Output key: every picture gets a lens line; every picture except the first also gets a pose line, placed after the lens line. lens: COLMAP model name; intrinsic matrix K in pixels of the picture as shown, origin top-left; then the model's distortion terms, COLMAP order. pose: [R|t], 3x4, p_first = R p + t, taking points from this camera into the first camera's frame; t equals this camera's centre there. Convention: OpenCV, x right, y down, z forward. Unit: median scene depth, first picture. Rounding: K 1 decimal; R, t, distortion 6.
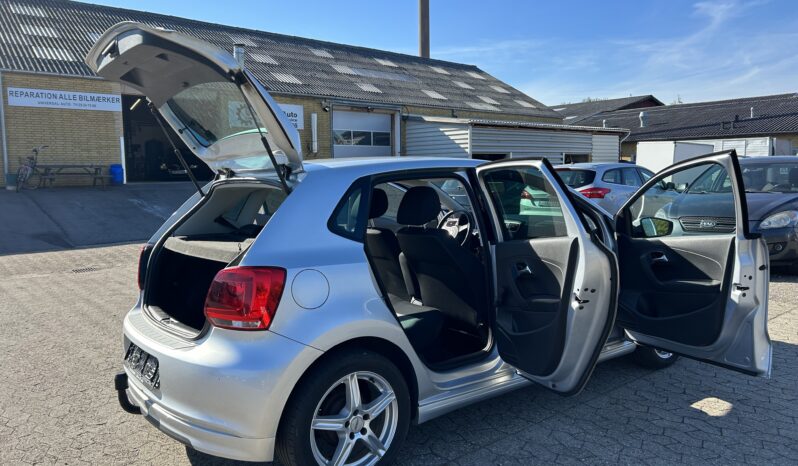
lens RADIAL K [[588.0, 0, 408.8], [0, 588.0, 231.2], [0, 0, 1]] dist [0.018905, -0.003902]
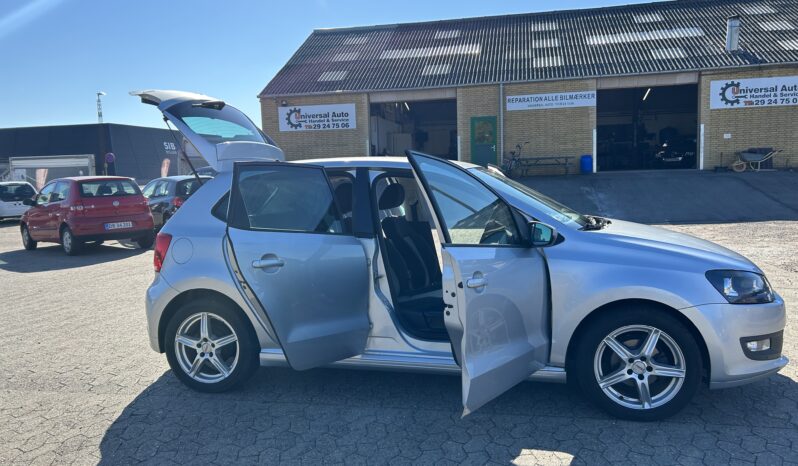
lens RADIAL K [[588.0, 0, 408.8], [0, 588.0, 231.2], [0, 0, 1]] dist [0.018905, -0.003902]
pose [[0.633167, 0.071192, -0.770734, 1.186262], [-0.054284, 0.997394, 0.047533, -0.049539], [0.772109, 0.011742, 0.635382, 0.411414]]
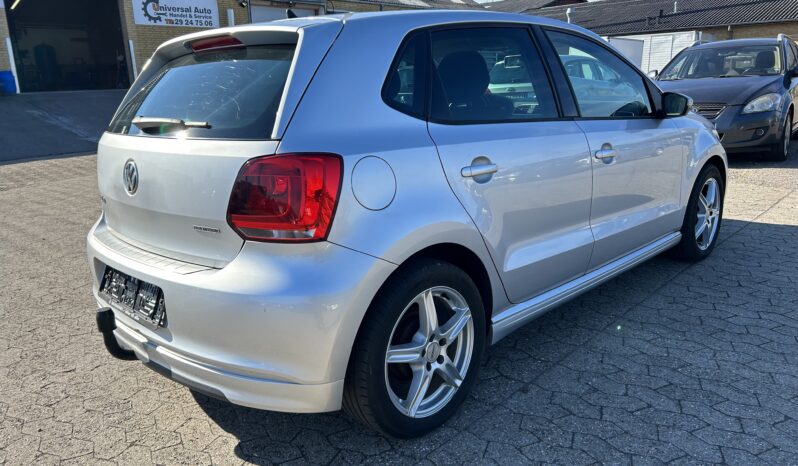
lens RADIAL K [[584.1, 0, 407.3], [0, 584.1, 235.4], [0, 0, 1]] dist [0.068471, -0.080319]
pose [[0.991368, -0.054278, 0.119343, -0.186300], [0.034489, 0.986184, 0.162026, 0.040086], [-0.126489, -0.156512, 0.979543, 0.232311]]
